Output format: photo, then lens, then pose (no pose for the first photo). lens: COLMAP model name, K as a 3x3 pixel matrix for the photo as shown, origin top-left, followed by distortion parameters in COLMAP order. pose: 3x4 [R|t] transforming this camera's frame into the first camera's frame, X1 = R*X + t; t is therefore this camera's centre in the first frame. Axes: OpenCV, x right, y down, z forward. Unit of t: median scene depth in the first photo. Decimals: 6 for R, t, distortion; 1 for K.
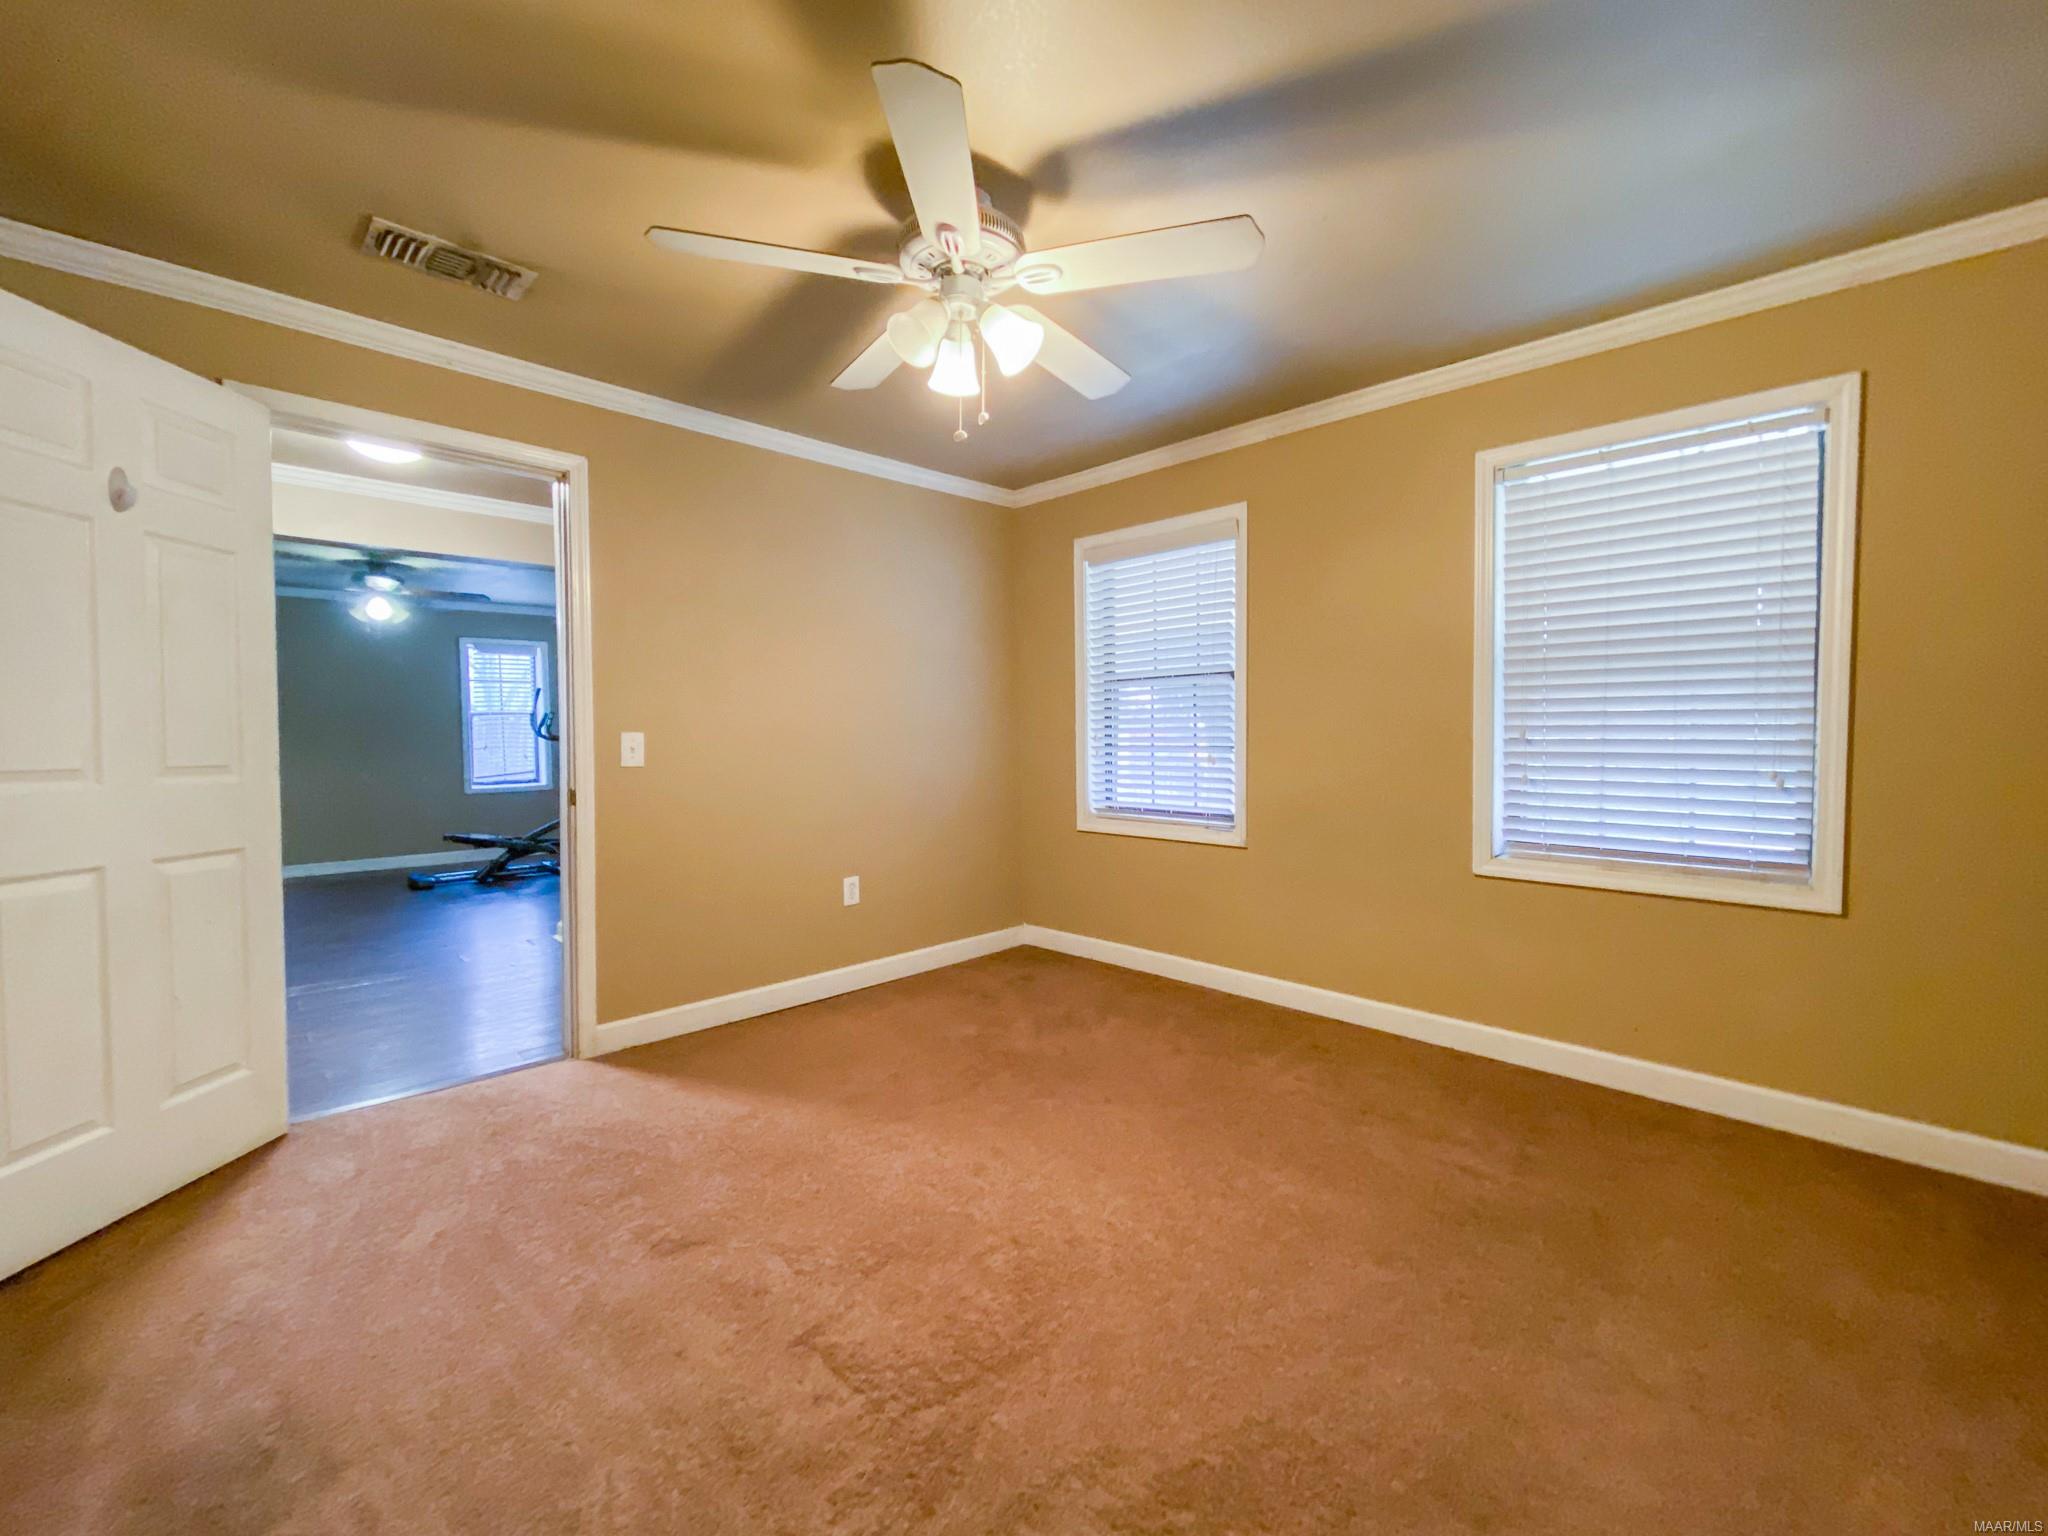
lens RADIAL K [[862.7, 0, 1024.0], [0, 862.7, 768.0], [0, 0, 1]] dist [0.002195, -0.000033]
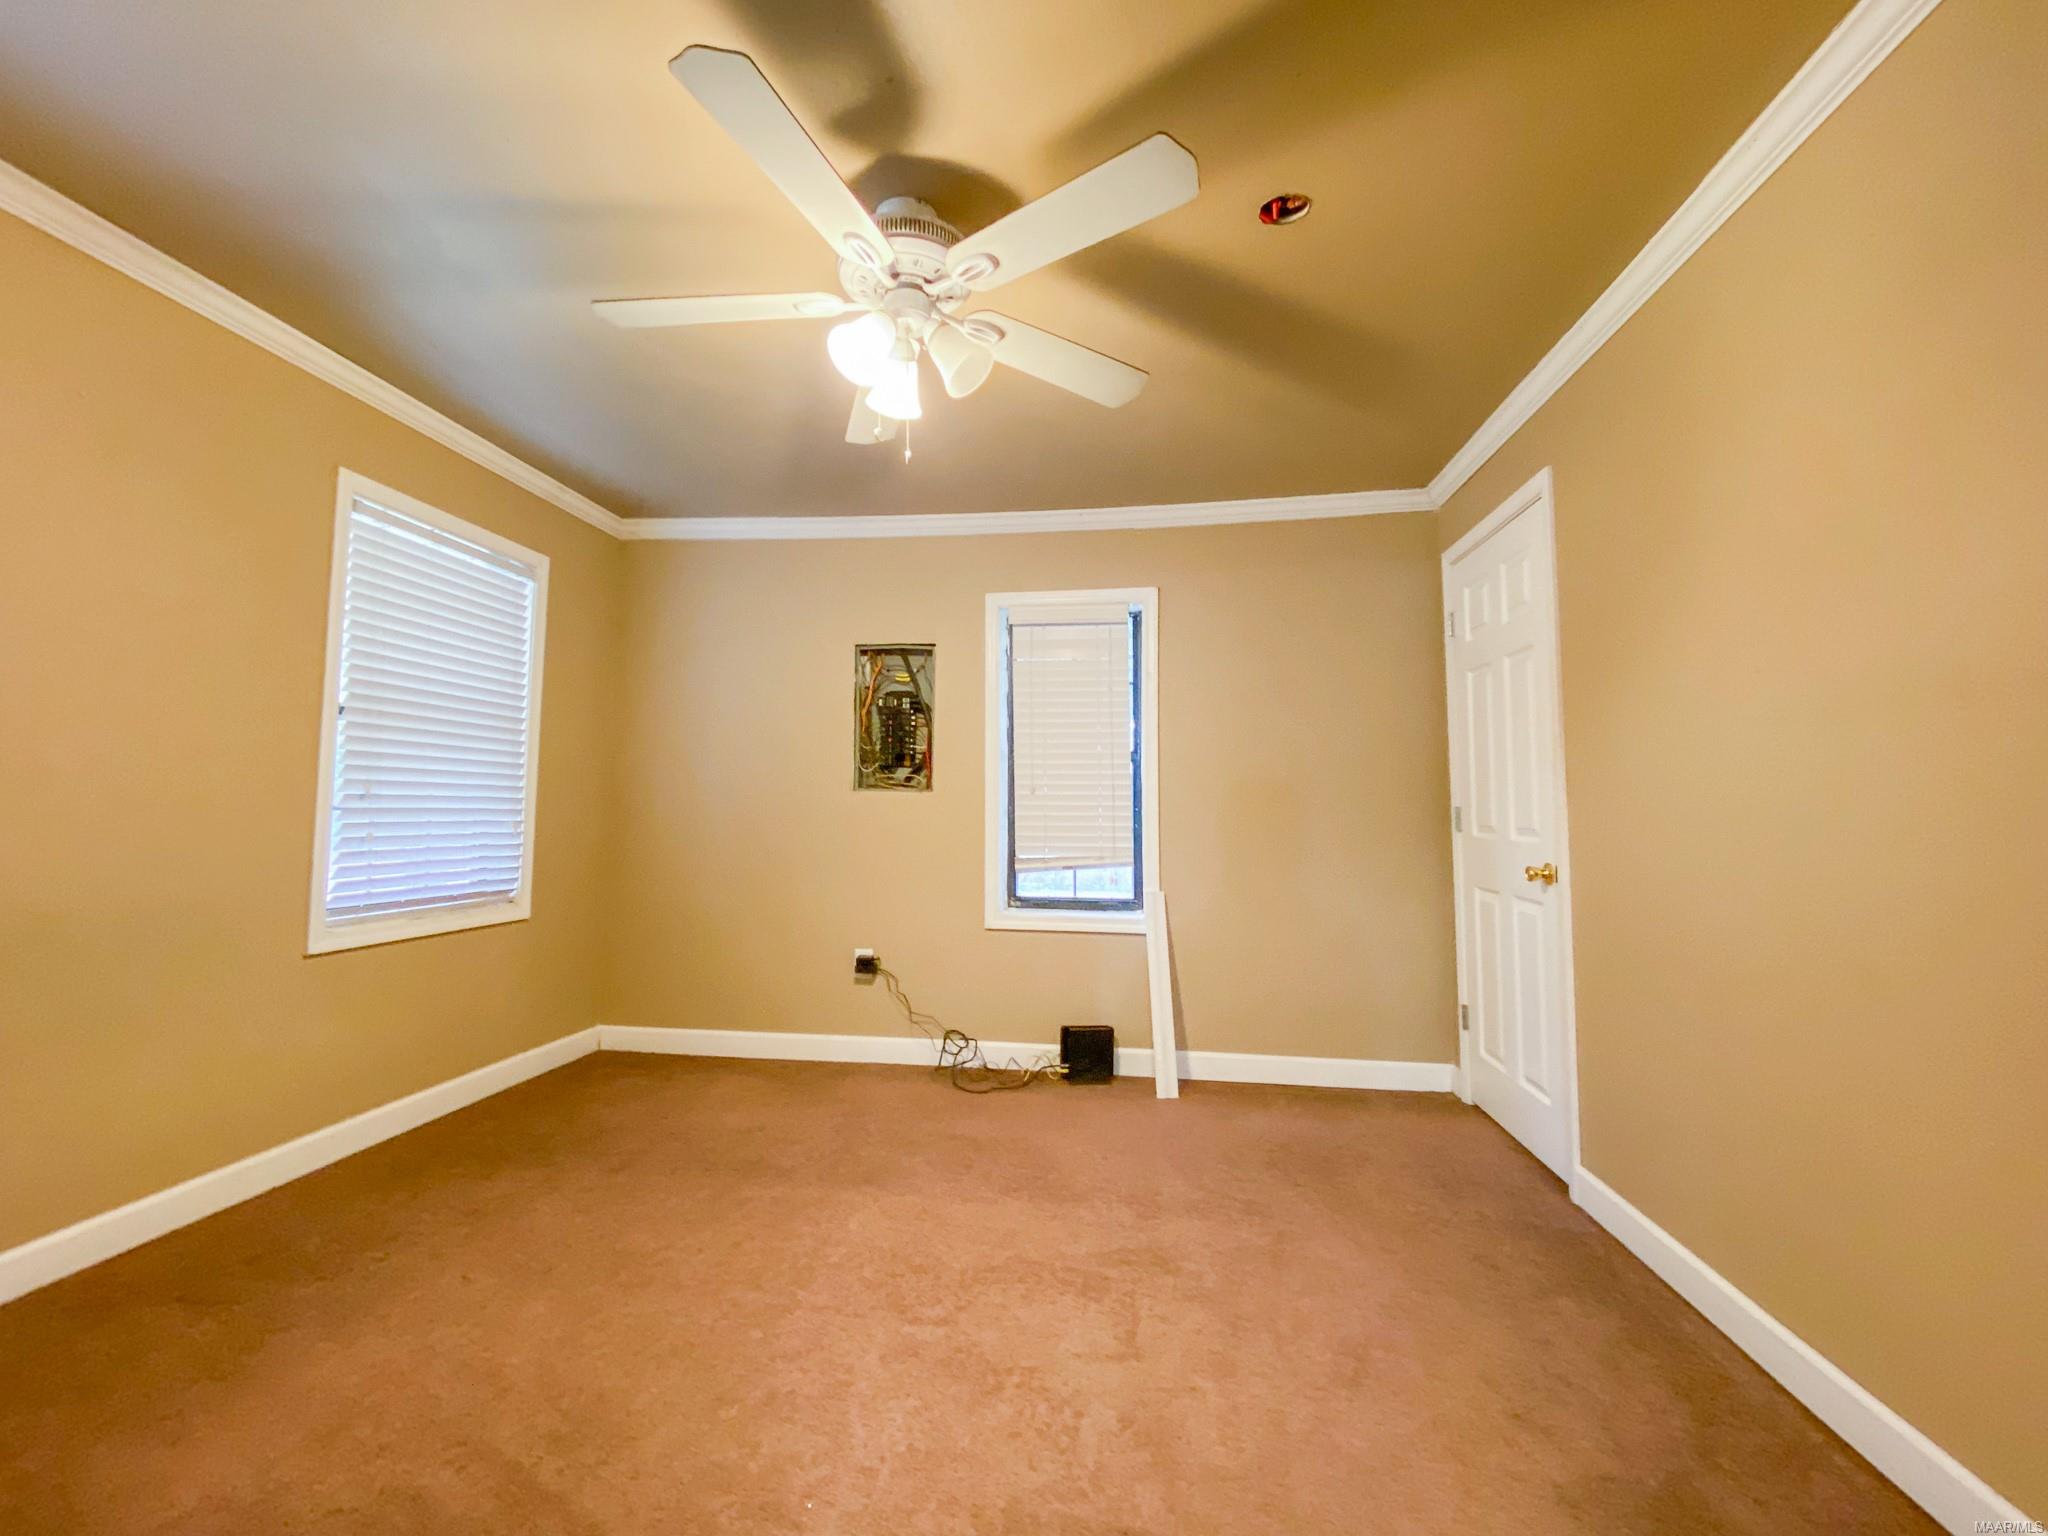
lens RADIAL K [[862.7, 0, 1024.0], [0, 862.7, 768.0], [0, 0, 1]] dist [0.002195, -0.000033]
pose [[-0.597374, 0.039695, 0.800980, -0.670648], [0.026730, 0.999205, -0.029583, -0.016315], [-0.801517, 0.003738, -0.597960, 1.113260]]
